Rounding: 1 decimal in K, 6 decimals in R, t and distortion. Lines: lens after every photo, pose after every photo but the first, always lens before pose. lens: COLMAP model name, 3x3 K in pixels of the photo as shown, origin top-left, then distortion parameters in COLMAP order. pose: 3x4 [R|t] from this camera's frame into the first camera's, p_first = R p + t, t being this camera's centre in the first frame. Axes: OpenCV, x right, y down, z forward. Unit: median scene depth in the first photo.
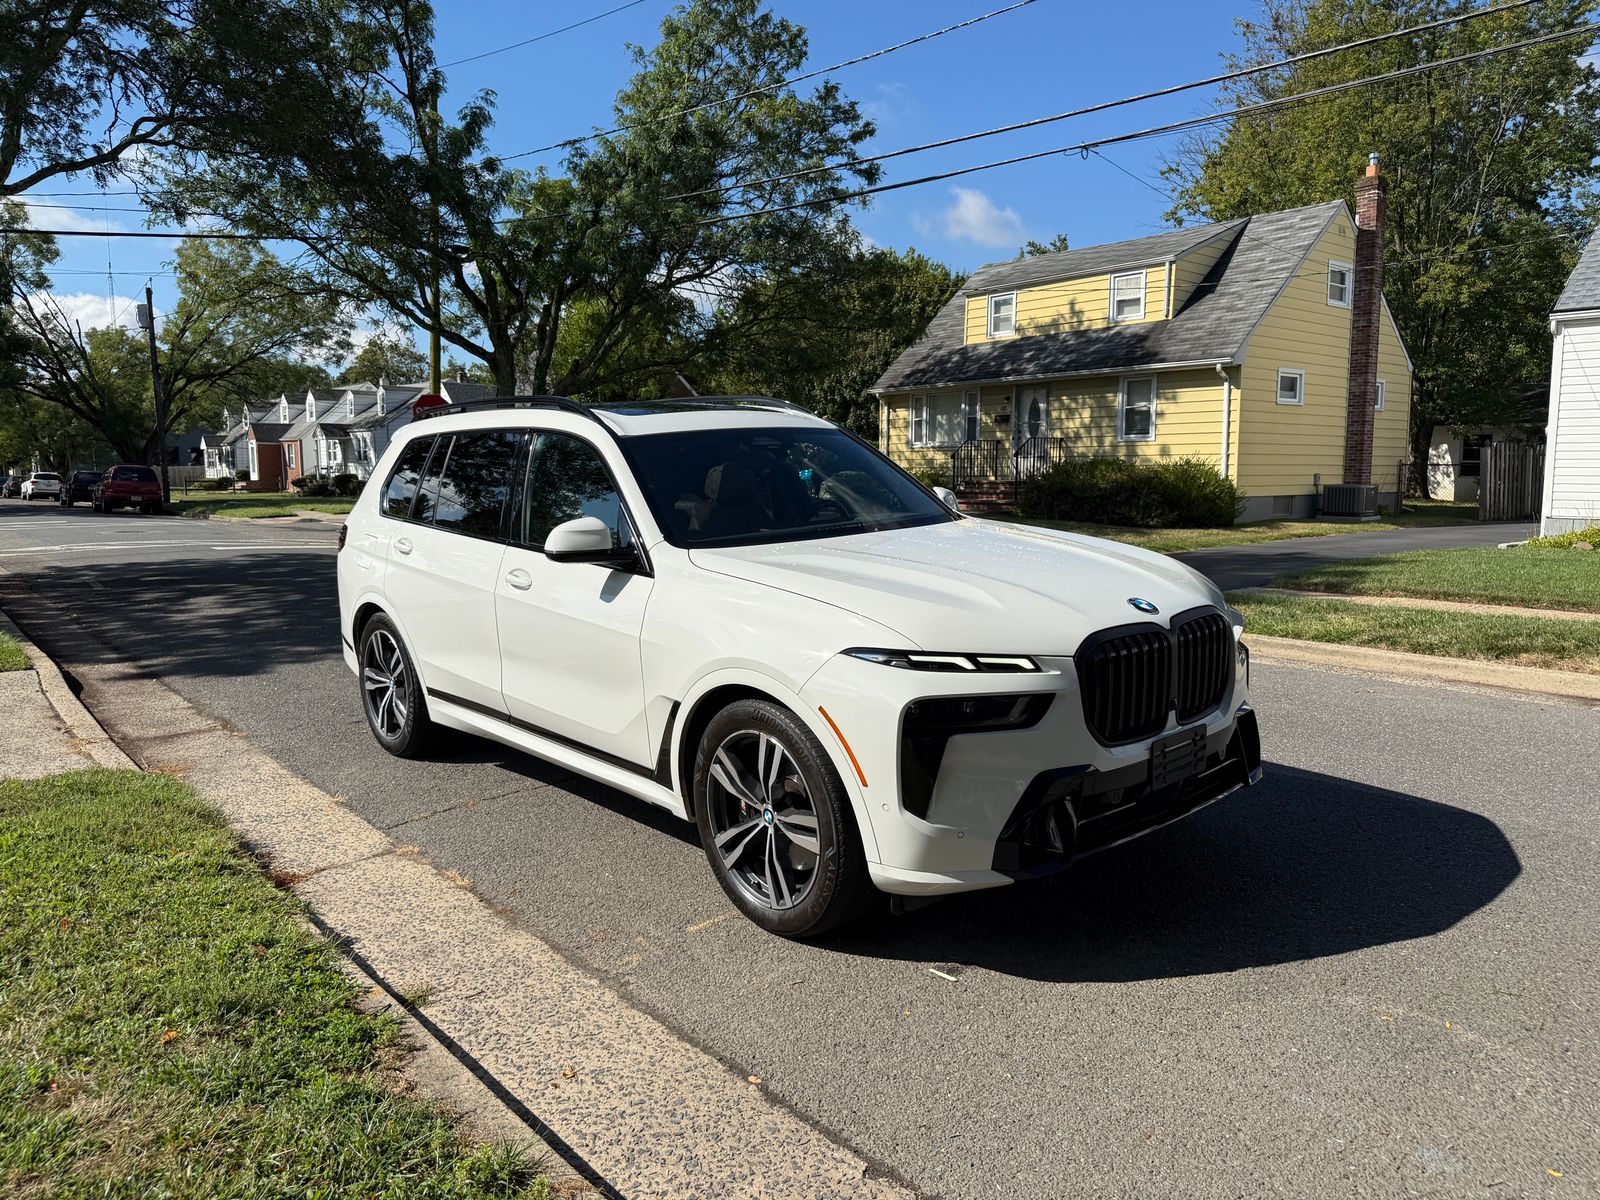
lens RADIAL K [[1123.2, 0, 805.2], [0, 1123.2, 630.2], [0, 0, 1]] dist [0.037639, -0.046586]
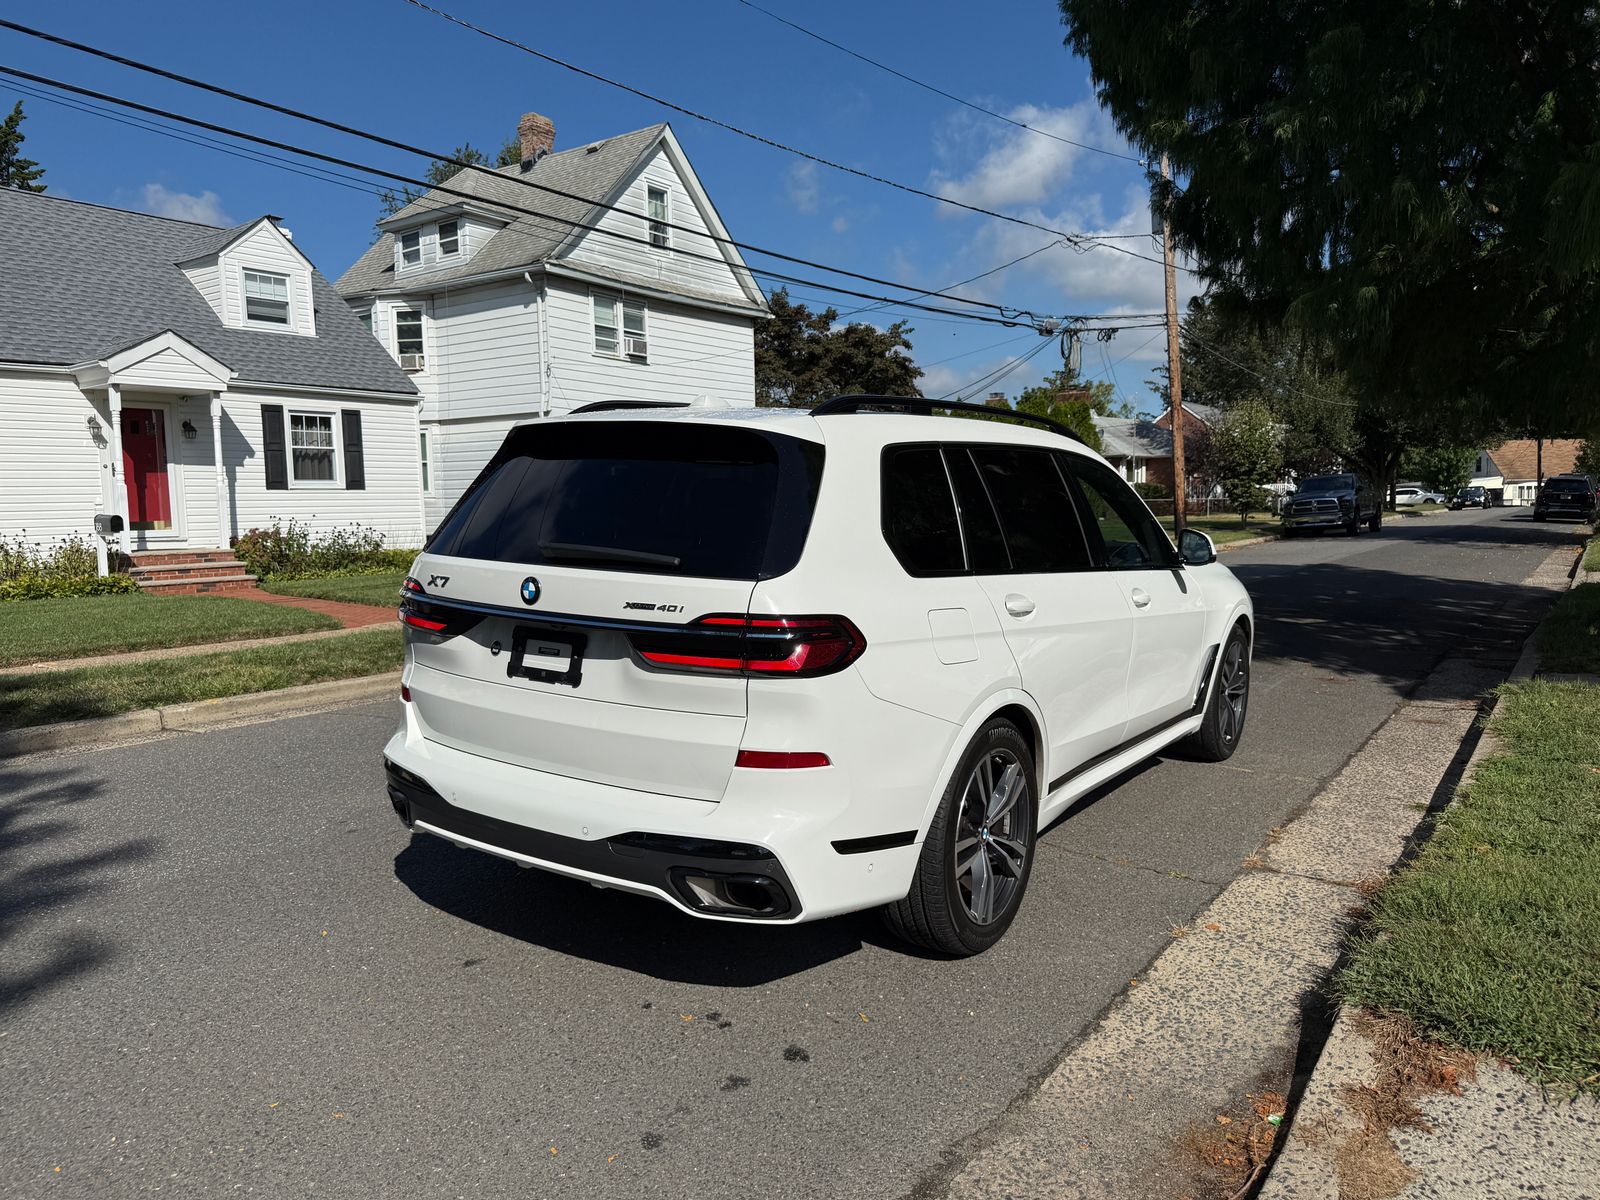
lens RADIAL K [[1123.2, 0, 802.4], [0, 1123.2, 603.4], [0, 0, 1]] dist [0.037639, -0.046586]
pose [[-0.256074, -0.075249, 0.963724, -0.227343], [0.155708, 0.980736, 0.117951, -0.040627], [-0.954034, 0.180264, -0.239424, 0.298159]]
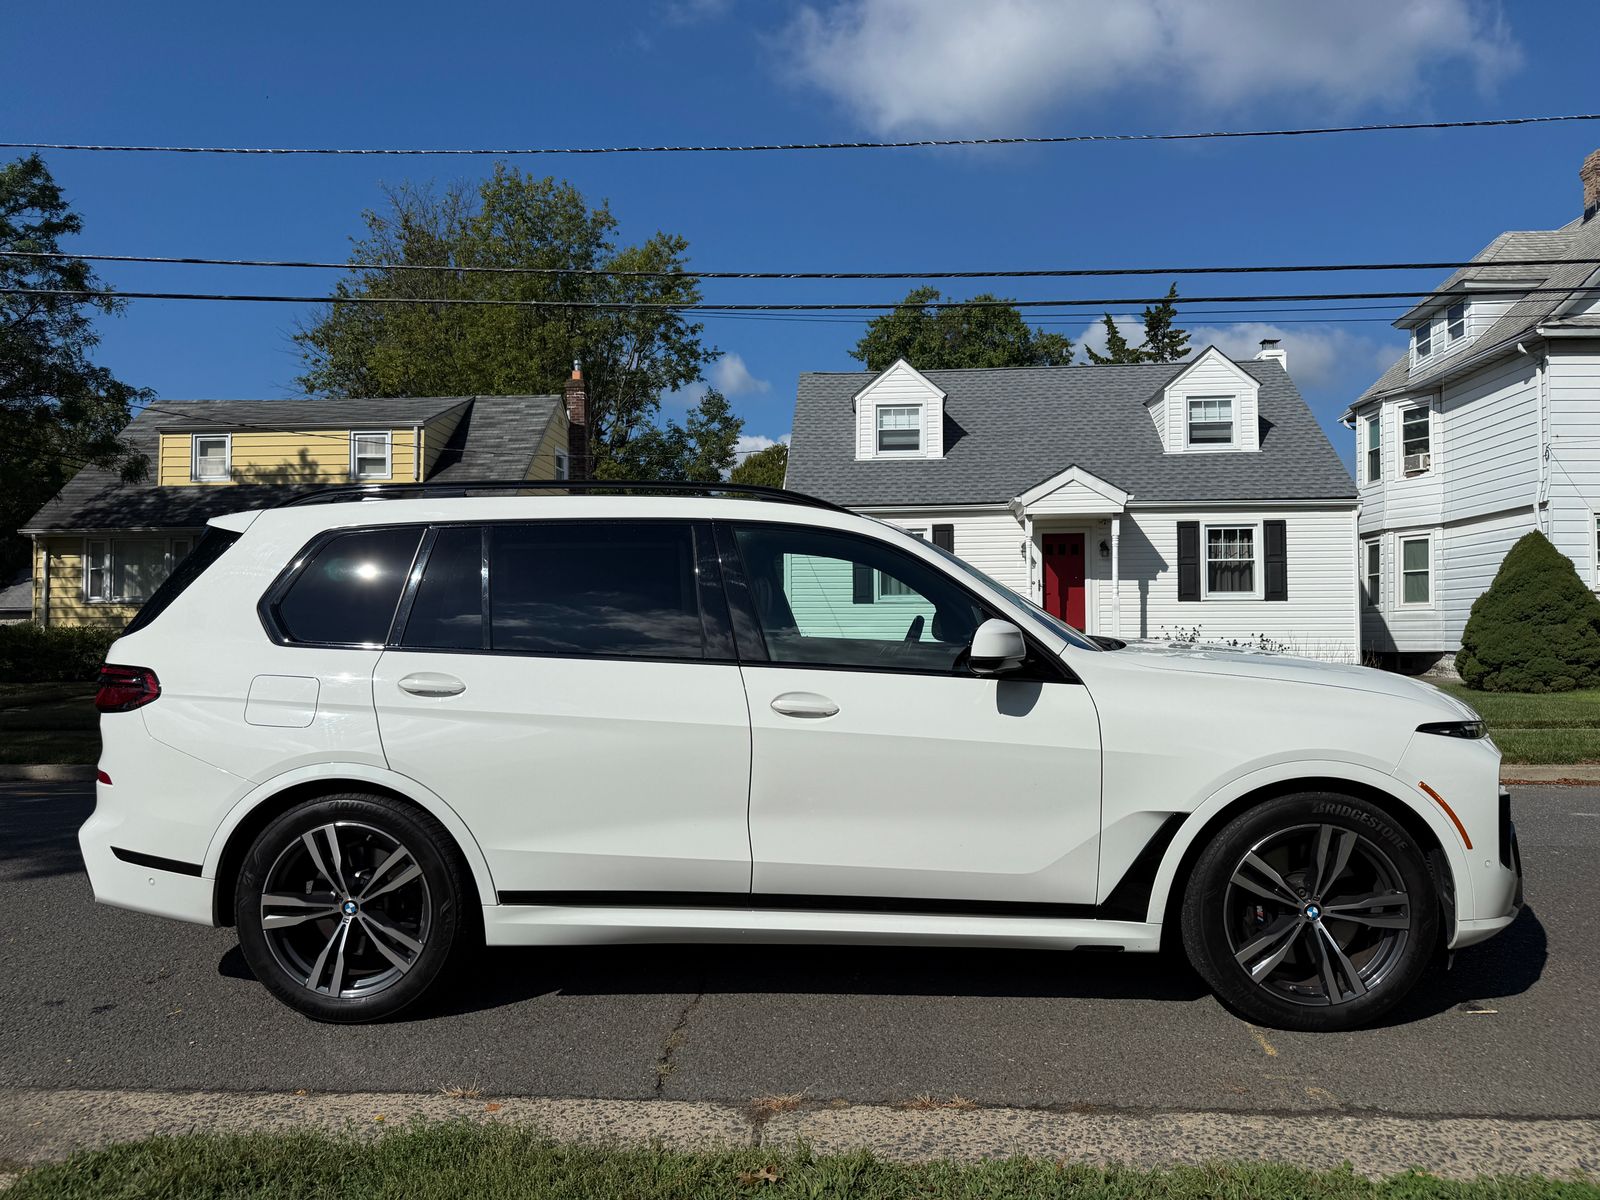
lens RADIAL K [[1123.2, 0, 801.8], [0, 1123.2, 605.8], [0, 0, 1]] dist [0.037639, -0.046586]
pose [[0.690026, 0.021725, 0.723459, -0.159602], [0.102830, 0.986468, -0.127701, -0.002902], [-0.716443, 0.162510, 0.678454, 0.088245]]
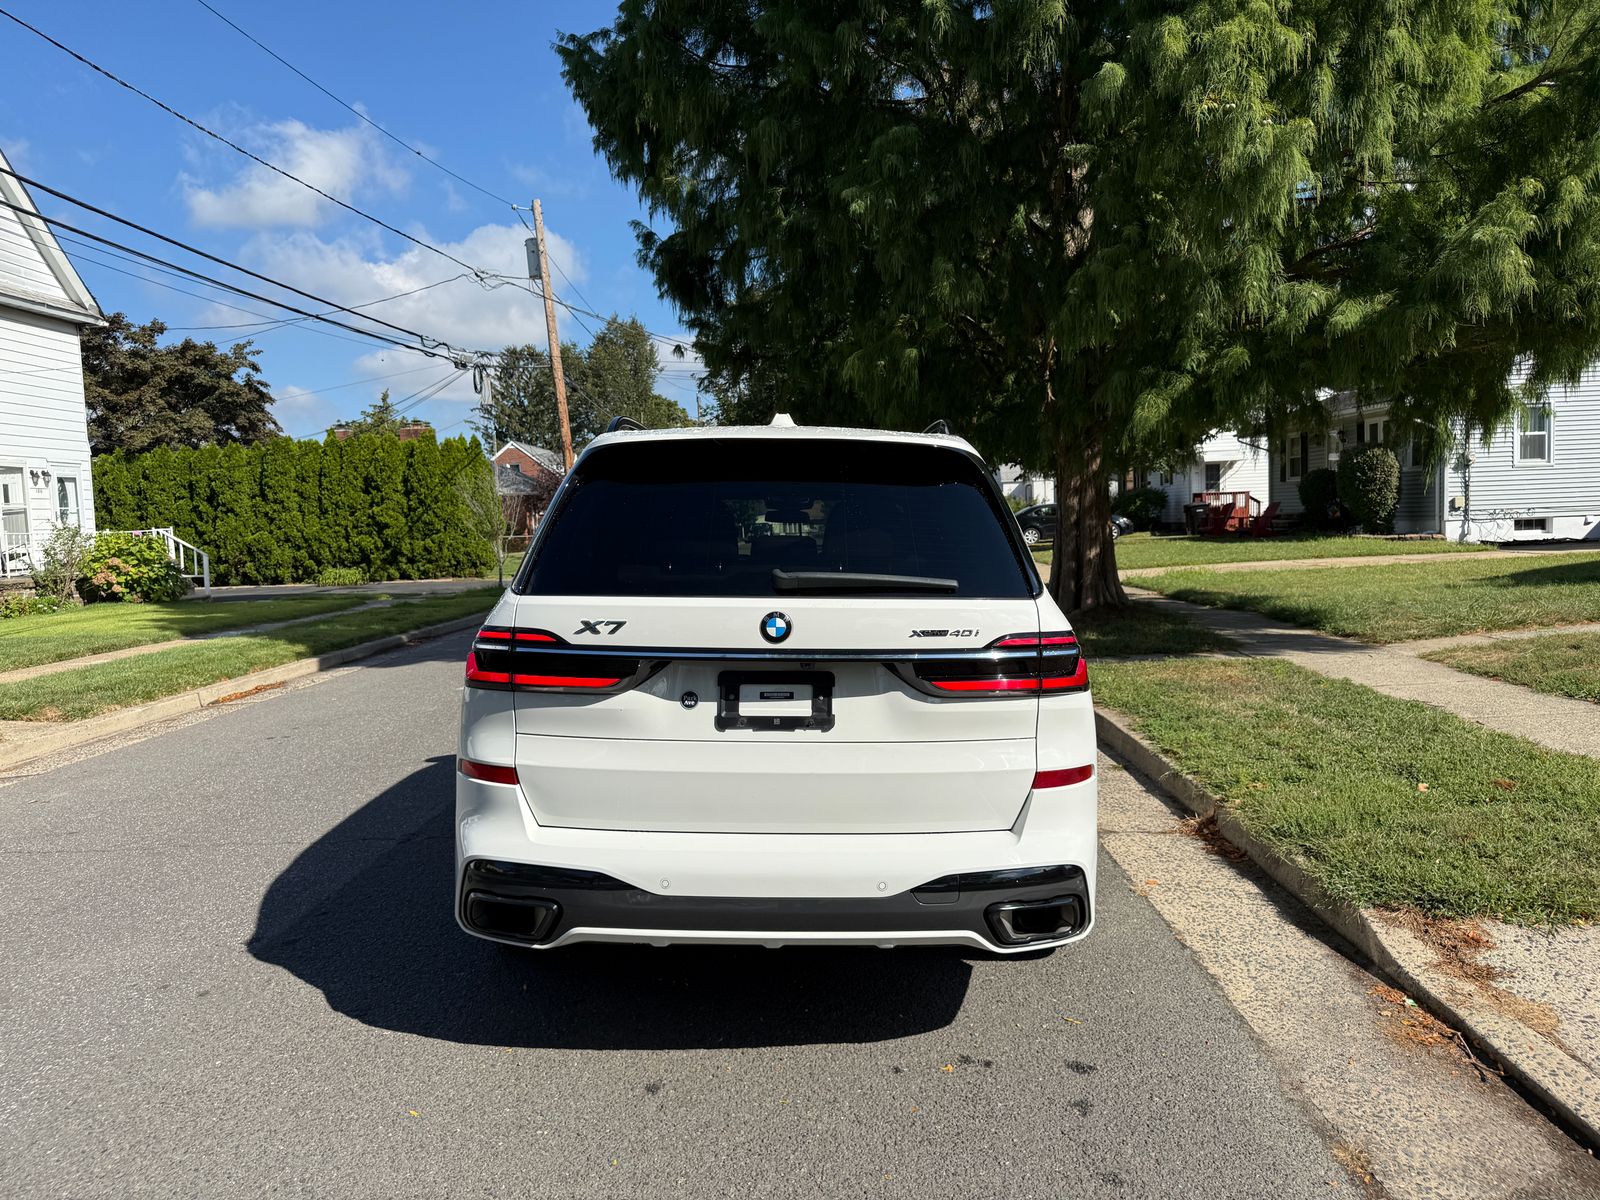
lens RADIAL K [[1123.2, 0, 803.2], [0, 1123.2, 607.4], [0, 0, 1]] dist [0.037639, -0.046586]
pose [[-0.755672, -0.016679, 0.654738, -0.168686], [0.131440, 0.975476, 0.176553, -0.053405], [-0.641625, 0.219475, -0.734947, 0.379284]]
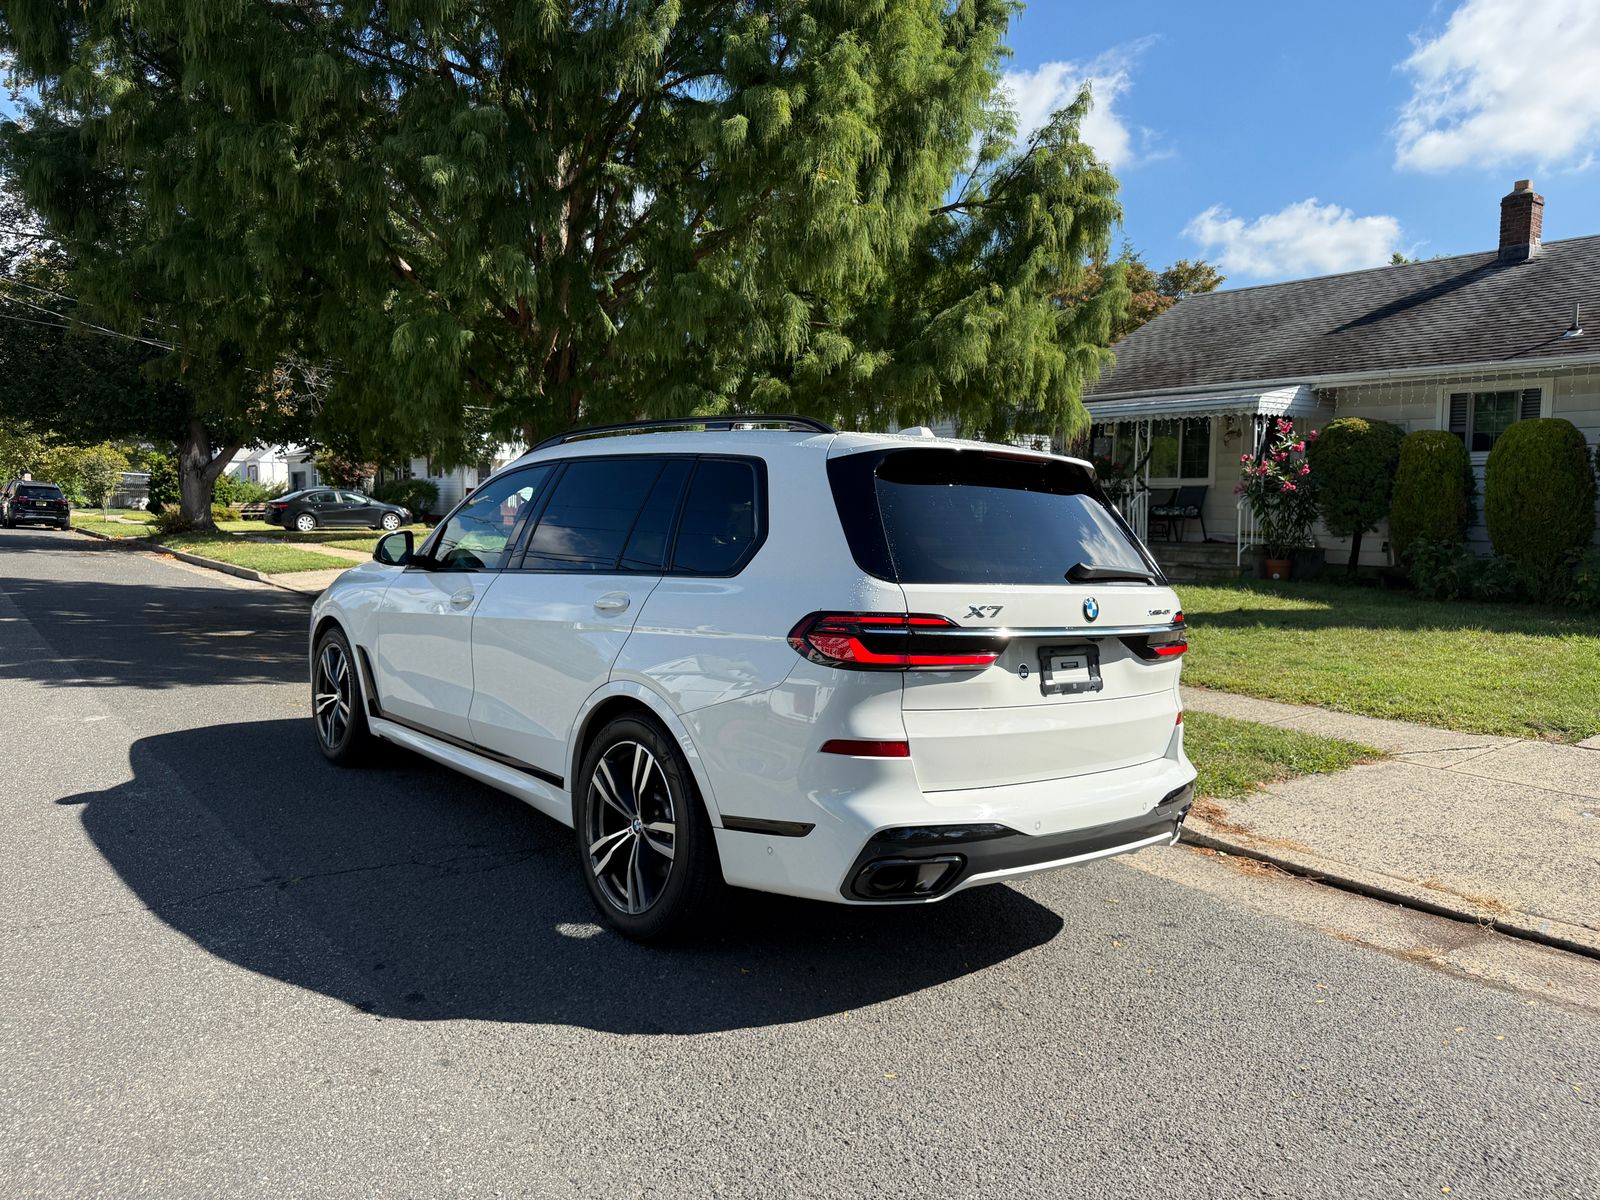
lens RADIAL K [[1123.2, 0, 797.0], [0, 1123.2, 597.7], [0, 0, 1]] dist [0.037639, -0.046586]
pose [[-0.999579, -0.009019, 0.027578, -0.057270], [-0.002686, 0.975148, 0.221538, -0.064876], [-0.028891, 0.221371, -0.974762, 0.438649]]
